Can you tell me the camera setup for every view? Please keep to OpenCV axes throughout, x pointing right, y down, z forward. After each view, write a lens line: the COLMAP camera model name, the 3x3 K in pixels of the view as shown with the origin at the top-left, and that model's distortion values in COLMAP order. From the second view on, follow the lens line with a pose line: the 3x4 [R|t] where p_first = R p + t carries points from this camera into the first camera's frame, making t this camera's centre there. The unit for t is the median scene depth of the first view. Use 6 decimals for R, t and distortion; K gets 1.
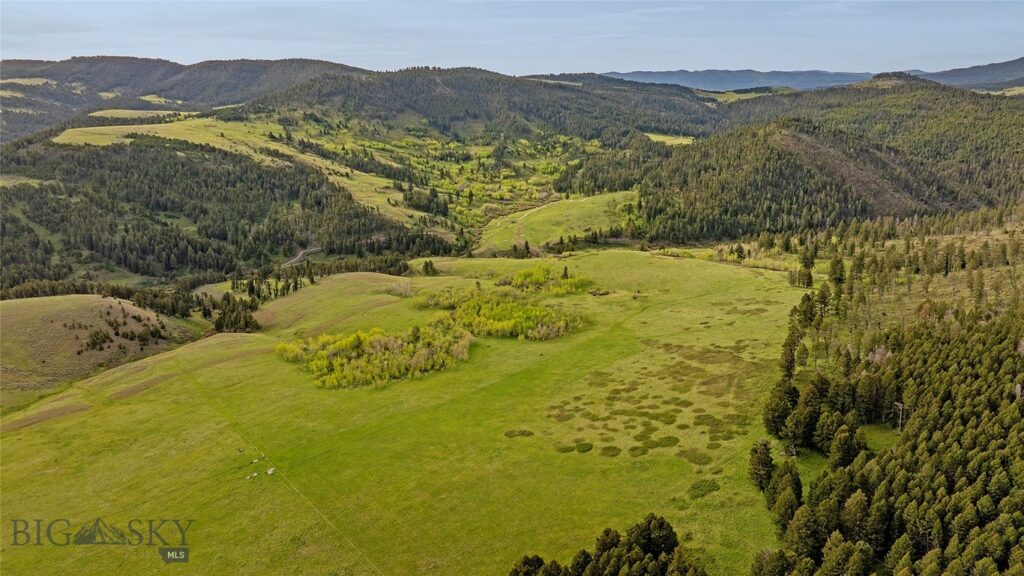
lens RADIAL K [[722.9, 0, 512.0], [0, 722.9, 288.0], [0, 0, 1]] dist [-0.017397, 0.000514]
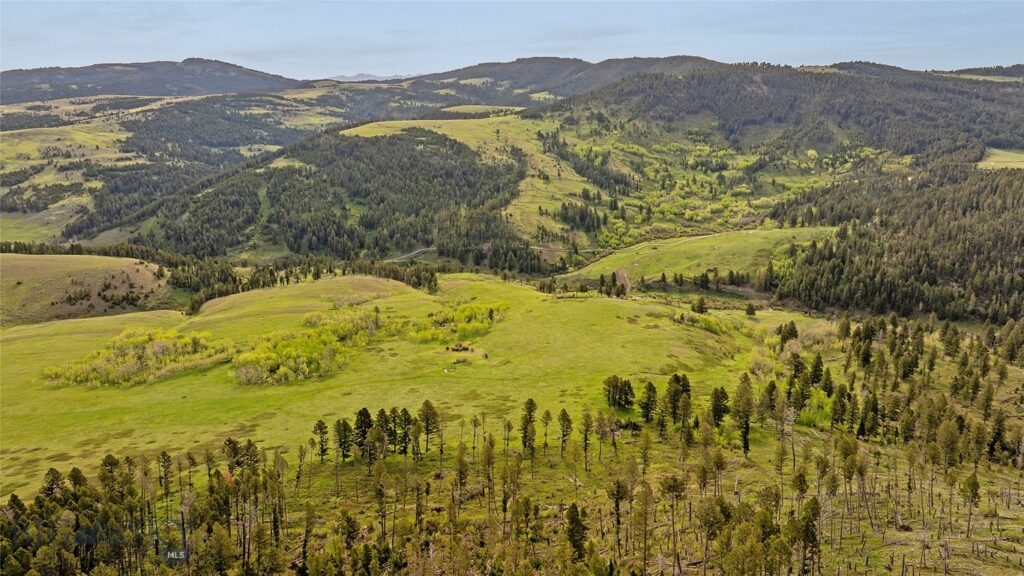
lens RADIAL K [[716.4, 0, 512.0], [0, 716.4, 288.0], [0, 0, 1]] dist [-0.004640, 0.003310]
pose [[0.792766, 0.163358, -0.587228, 0.253037], [-0.159096, 0.985477, 0.059364, -0.046956], [0.588397, 0.046364, 0.807242, 0.156198]]
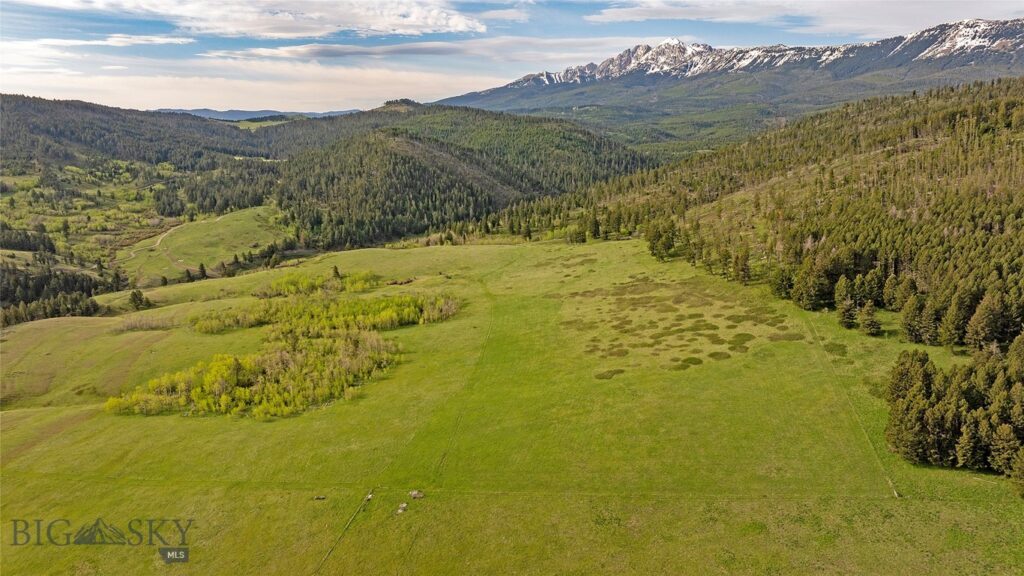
lens RADIAL K [[716.4, 0, 512.0], [0, 716.4, 288.0], [0, 0, 1]] dist [-0.004640, 0.003310]
pose [[0.754358, -0.149806, 0.639142, -0.150281], [0.182855, 0.983032, 0.014591, 0.010819], [-0.630483, 0.105864, 0.768950, 0.073608]]
